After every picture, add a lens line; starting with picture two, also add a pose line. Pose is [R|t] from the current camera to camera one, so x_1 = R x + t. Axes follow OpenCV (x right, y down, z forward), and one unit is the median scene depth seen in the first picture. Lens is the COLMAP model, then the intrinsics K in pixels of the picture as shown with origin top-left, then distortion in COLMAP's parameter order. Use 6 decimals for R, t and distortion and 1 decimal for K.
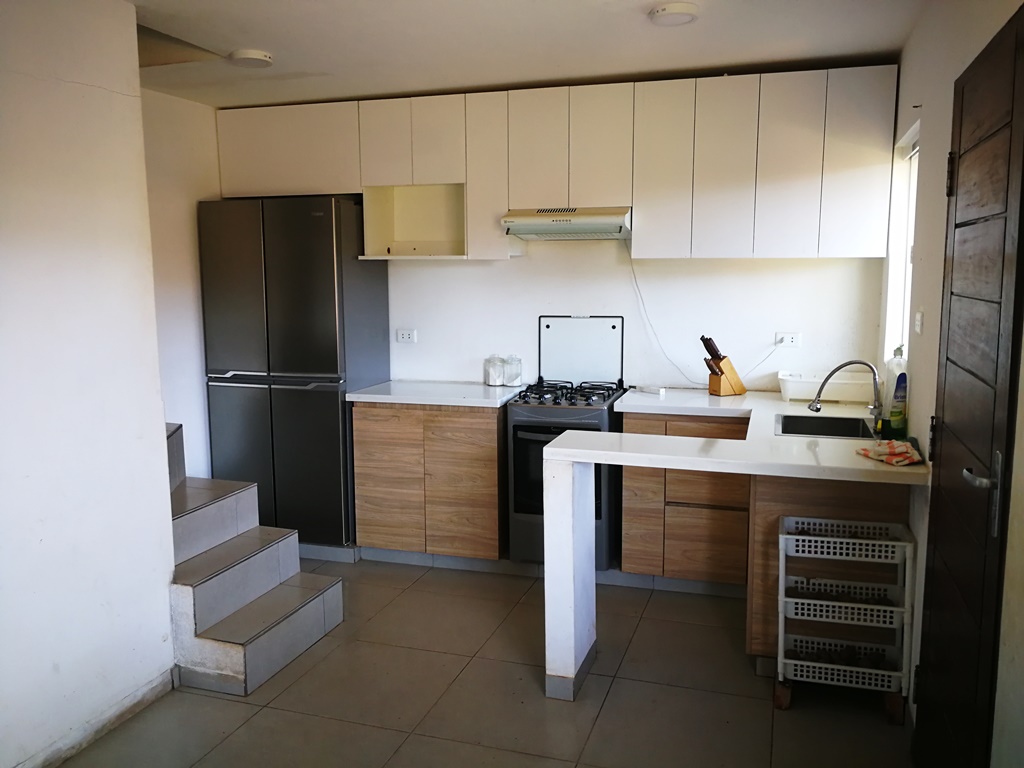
lens RADIAL K [[809.9, 0, 507.1], [0, 809.9, 379.9], [0, 0, 1]] dist [0.029559, -0.024285]
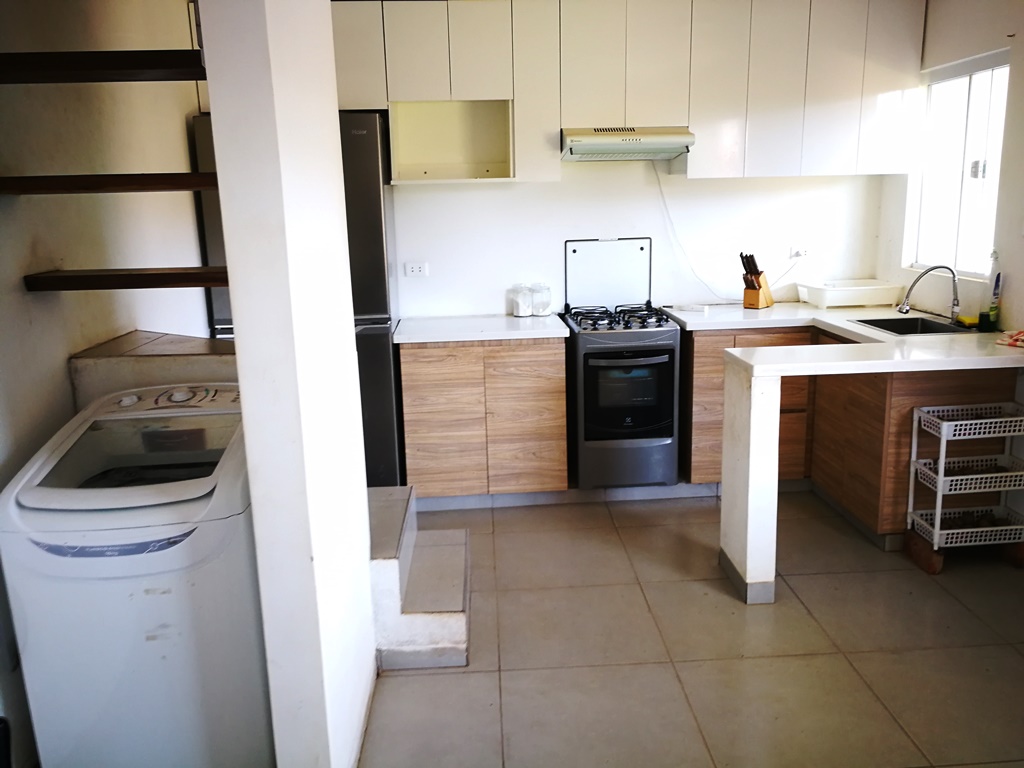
lens RADIAL K [[809.9, 0, 508.2], [0, 809.9, 379.6], [0, 0, 1]] dist [0.029559, -0.024285]
pose [[0.935980, -0.097439, 0.338299, -0.412464], [0.069219, 0.993112, 0.094533, -0.011393], [-0.345180, -0.065065, 0.936278, 0.108790]]
